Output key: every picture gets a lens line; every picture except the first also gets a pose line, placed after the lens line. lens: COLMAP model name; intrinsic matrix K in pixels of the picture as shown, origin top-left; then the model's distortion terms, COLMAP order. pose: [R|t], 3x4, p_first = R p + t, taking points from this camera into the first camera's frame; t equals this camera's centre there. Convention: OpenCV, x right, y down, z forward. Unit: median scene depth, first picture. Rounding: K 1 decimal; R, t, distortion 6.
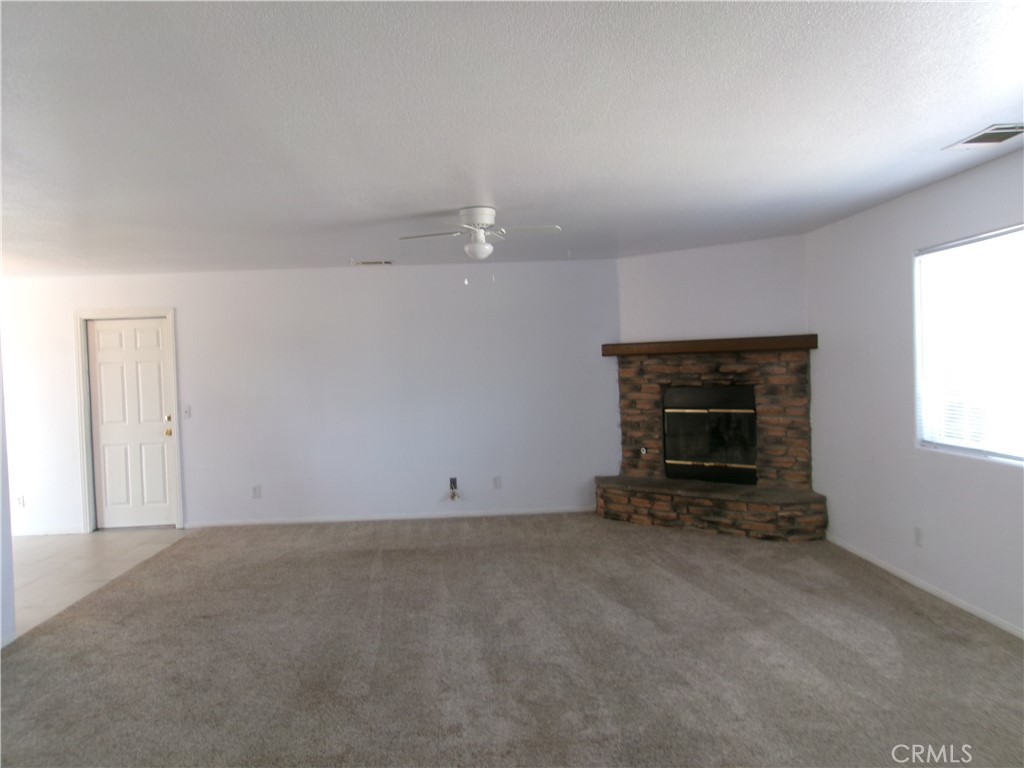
lens RADIAL K [[806.7, 0, 506.6], [0, 806.7, 380.7], [0, 0, 1]] dist [-0.015746, 0.050134]
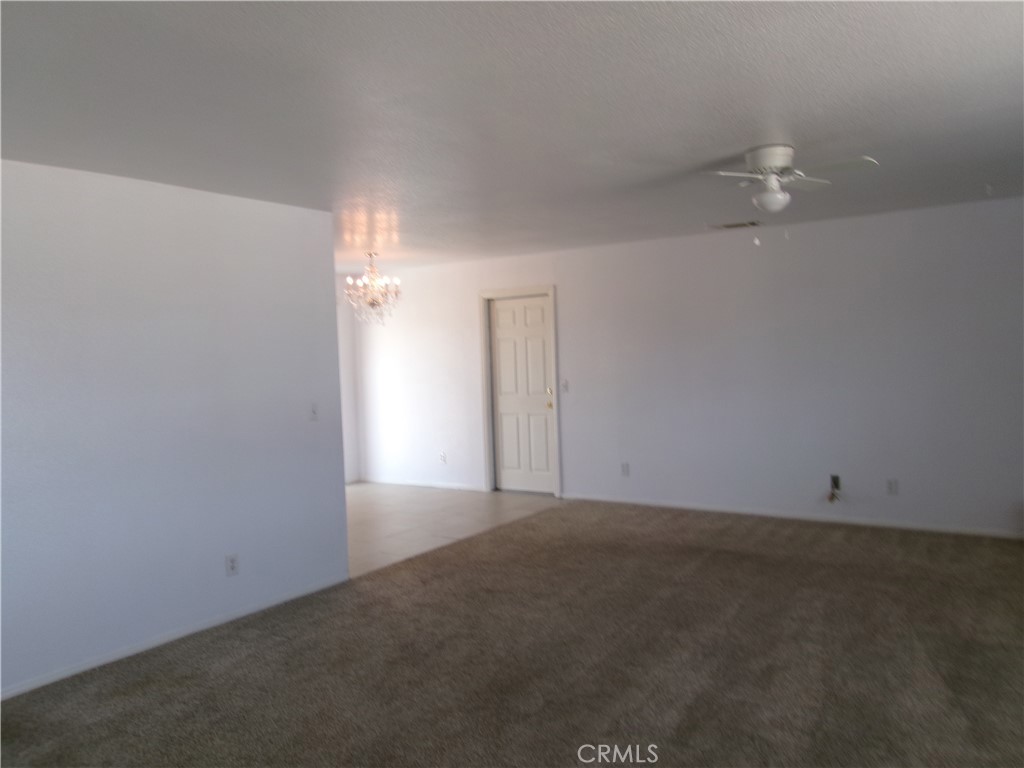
lens RADIAL K [[806.7, 0, 506.6], [0, 806.7, 380.7], [0, 0, 1]] dist [-0.015746, 0.050134]
pose [[0.800486, 0.029640, -0.598619, 0.212761], [-0.006767, 0.999160, 0.040423, -0.012427], [0.599314, -0.028308, 0.800014, 0.172873]]
